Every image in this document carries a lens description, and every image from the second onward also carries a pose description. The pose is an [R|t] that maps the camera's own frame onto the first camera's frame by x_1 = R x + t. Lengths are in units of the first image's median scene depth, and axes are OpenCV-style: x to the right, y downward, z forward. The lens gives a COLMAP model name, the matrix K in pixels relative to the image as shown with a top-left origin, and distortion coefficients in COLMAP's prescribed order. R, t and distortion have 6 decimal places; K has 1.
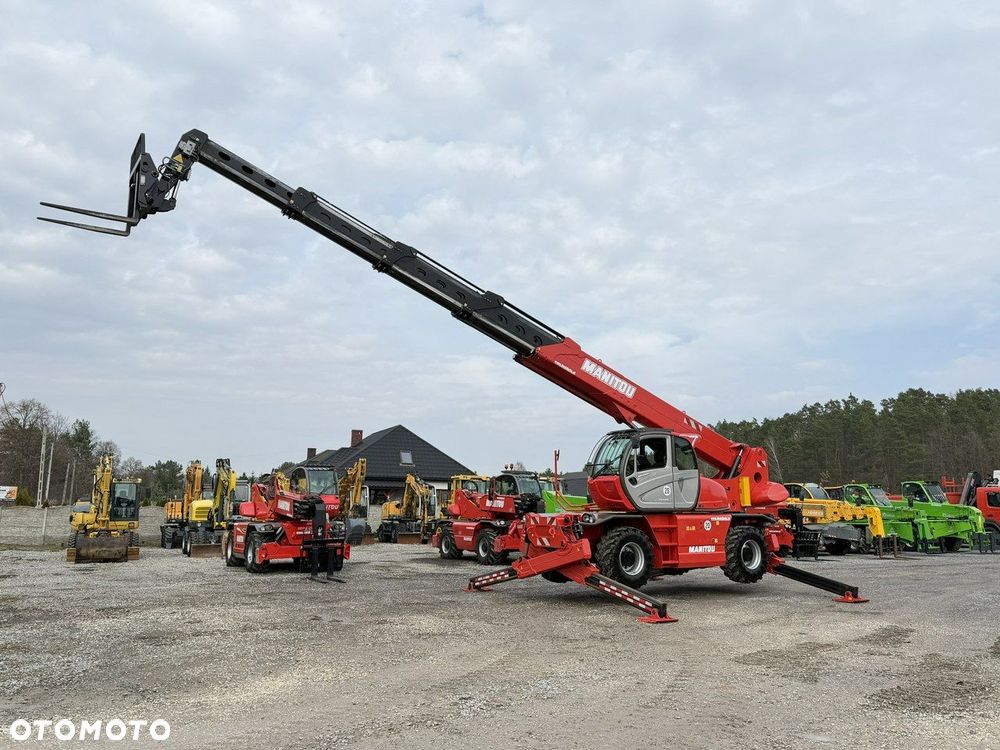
lens RADIAL K [[874.3, 0, 507.8], [0, 874.3, 389.1], [0, 0, 1]] dist [0.203272, -0.429860]
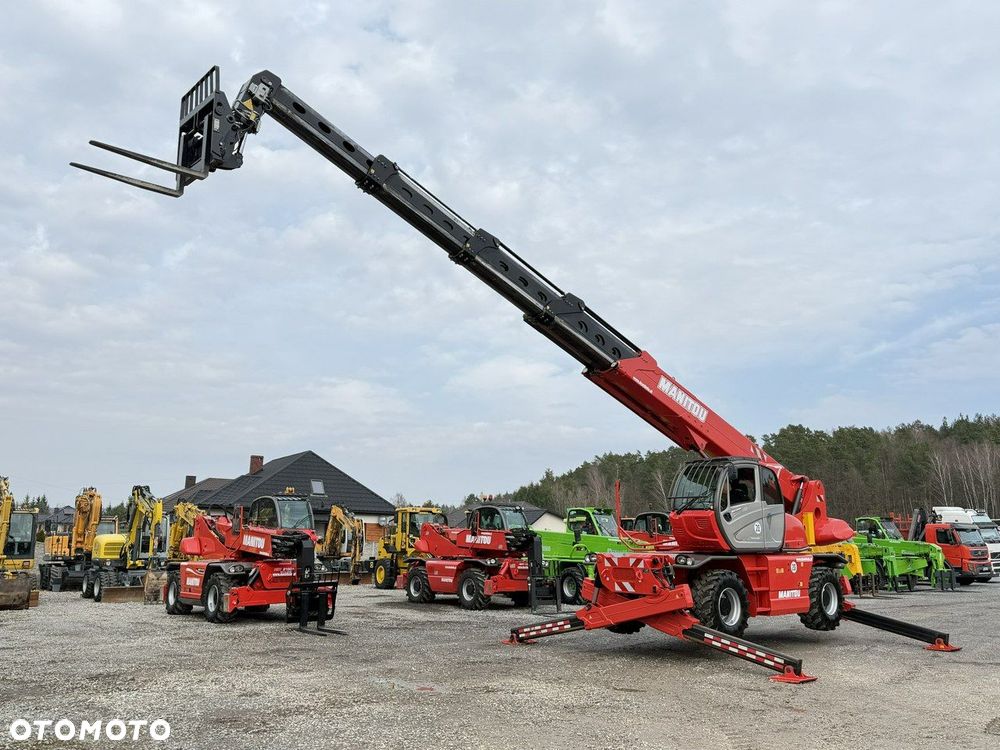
lens RADIAL K [[877.8, 0, 500.0], [0, 877.8, 375.0], [0, 0, 1]] dist [0.160757, -0.285124]
pose [[0.984691, 0.033908, 0.170978, -0.182472], [-0.025187, 0.998281, -0.052919, 0.012649], [-0.172479, 0.047803, 0.983853, 0.125486]]
